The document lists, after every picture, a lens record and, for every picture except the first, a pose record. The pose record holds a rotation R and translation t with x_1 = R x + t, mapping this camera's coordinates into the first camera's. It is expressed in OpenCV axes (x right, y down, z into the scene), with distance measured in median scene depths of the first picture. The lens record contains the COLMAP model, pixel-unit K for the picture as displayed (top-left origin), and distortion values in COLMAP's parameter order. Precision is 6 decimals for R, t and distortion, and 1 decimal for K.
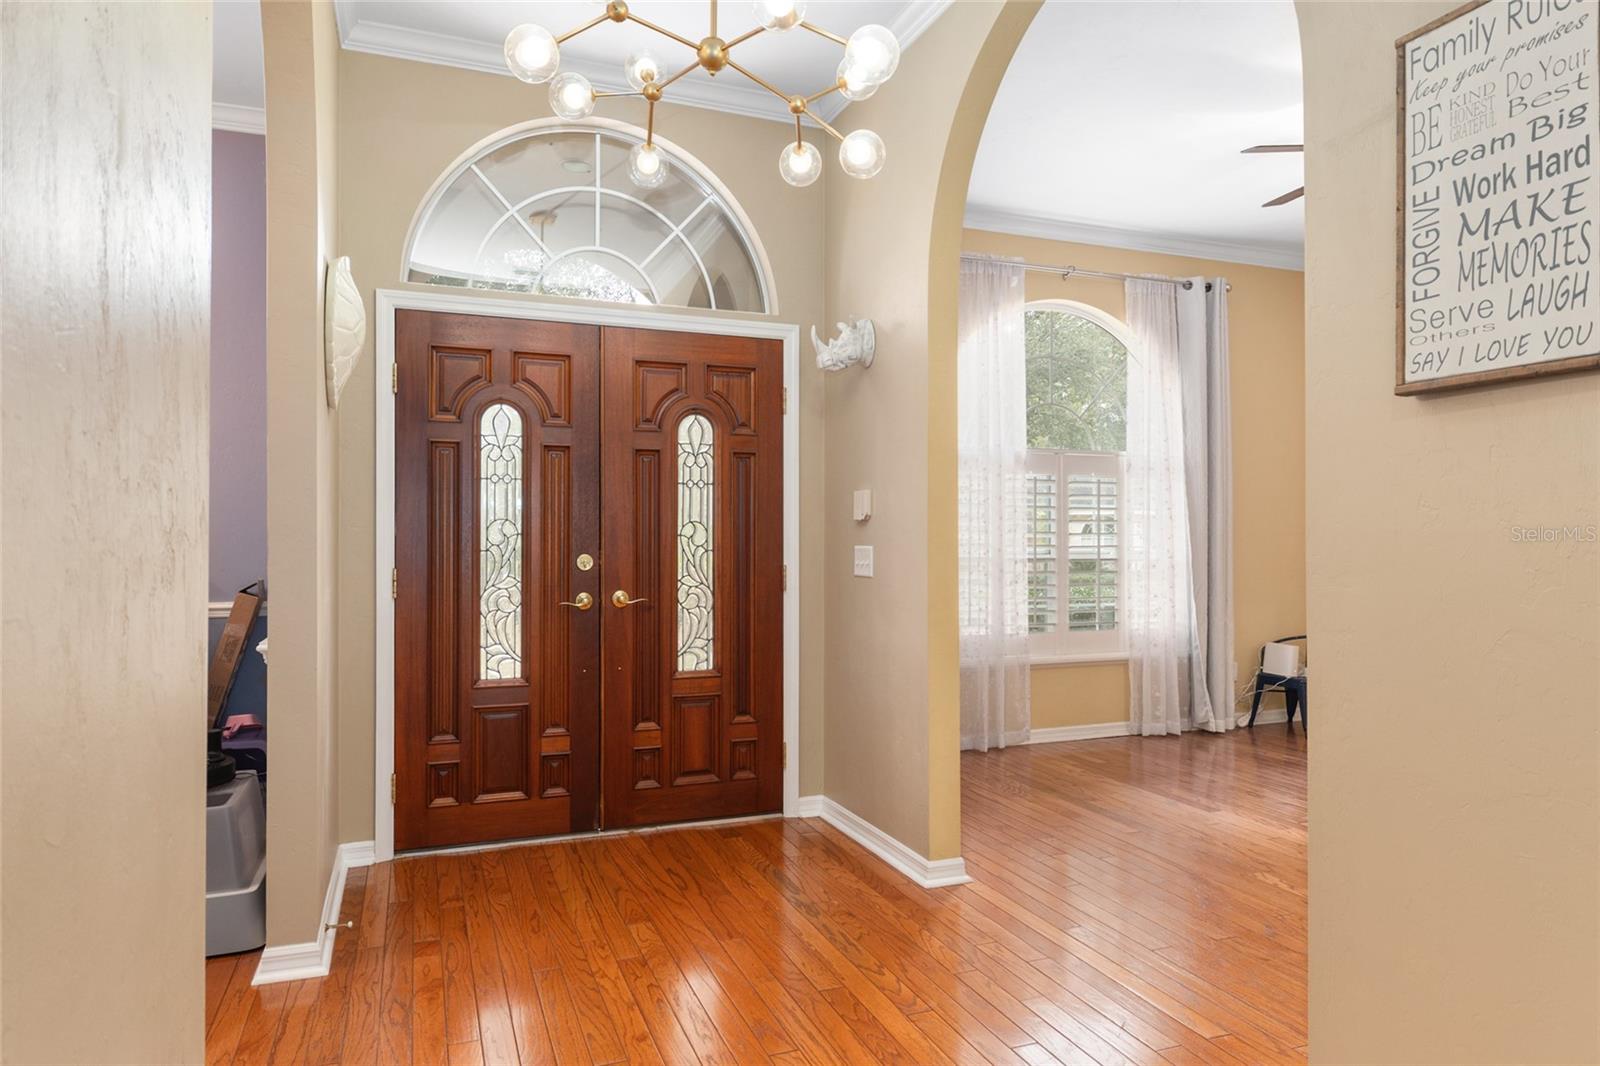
lens RADIAL K [[999.5, 0, 810.3], [0, 999.5, 530.5], [0, 0, 1]] dist [0.004573, 0.000809]
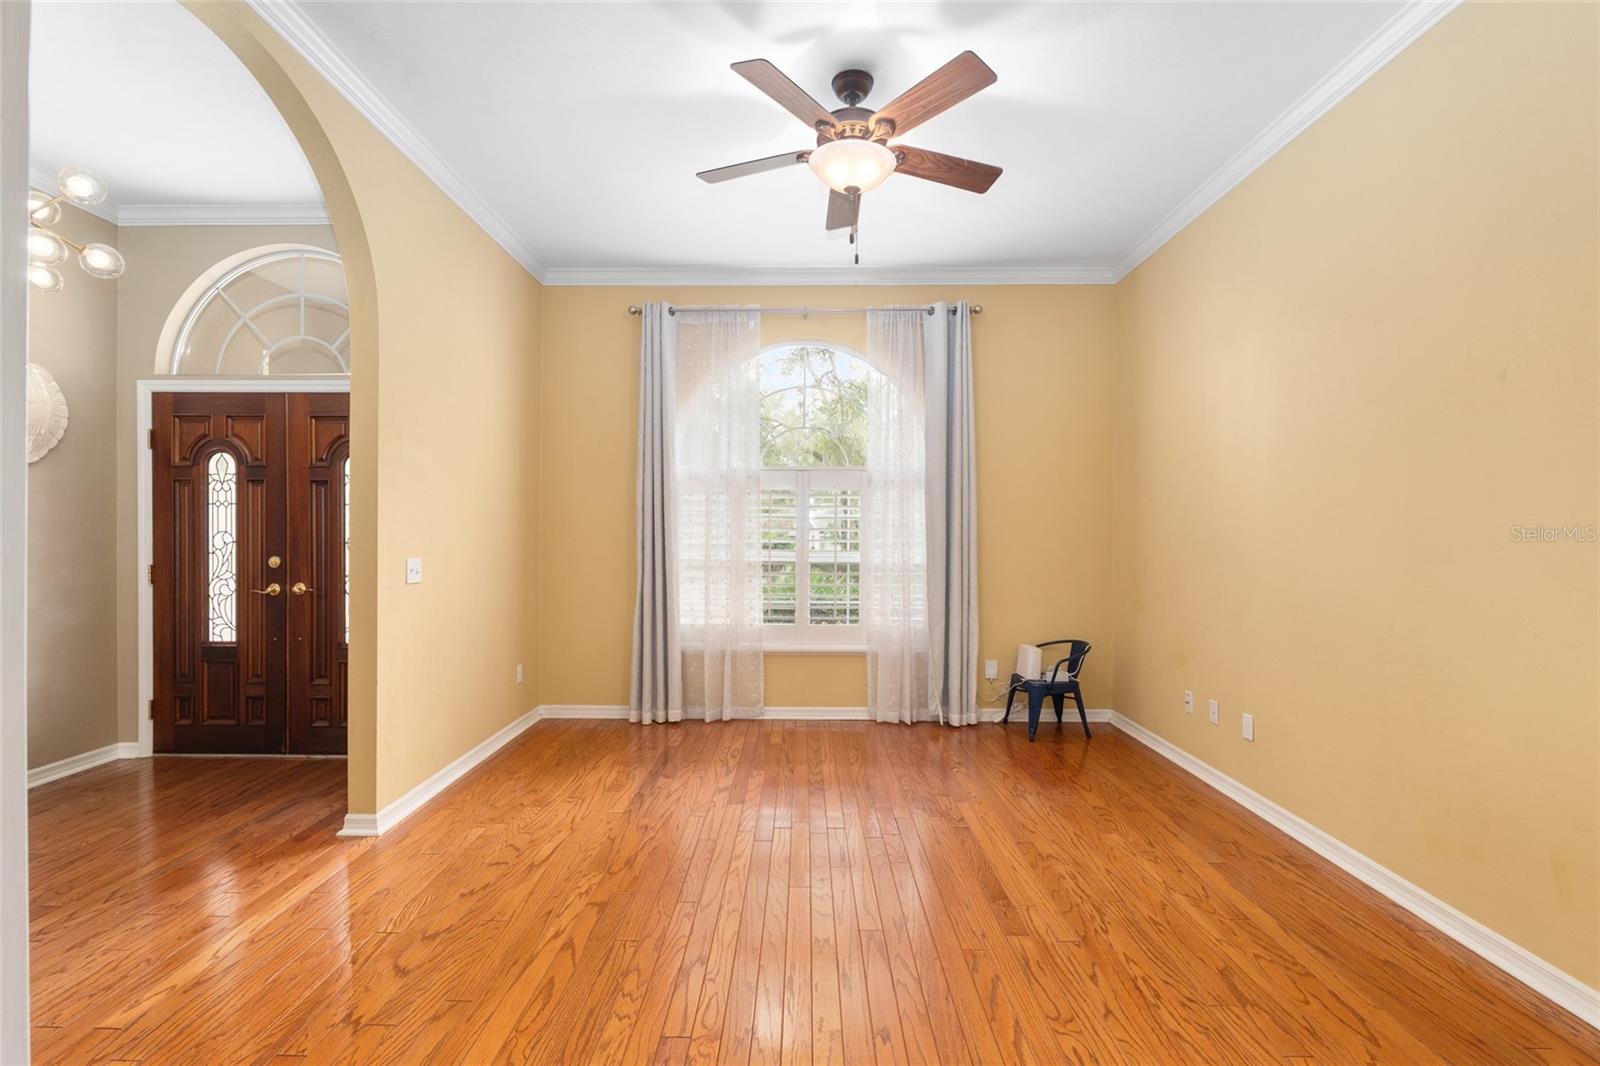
lens RADIAL K [[687.9, 0, 798.5], [0, 687.9, 536.4], [0, 0, 1]] dist [-0.002785, 0.000156]
pose [[0.920968, -0.006133, -0.389590, 0.826121], [0.004886, 0.999979, -0.004191, 0.003783], [0.389608, 0.001956, 0.920979, 0.394746]]
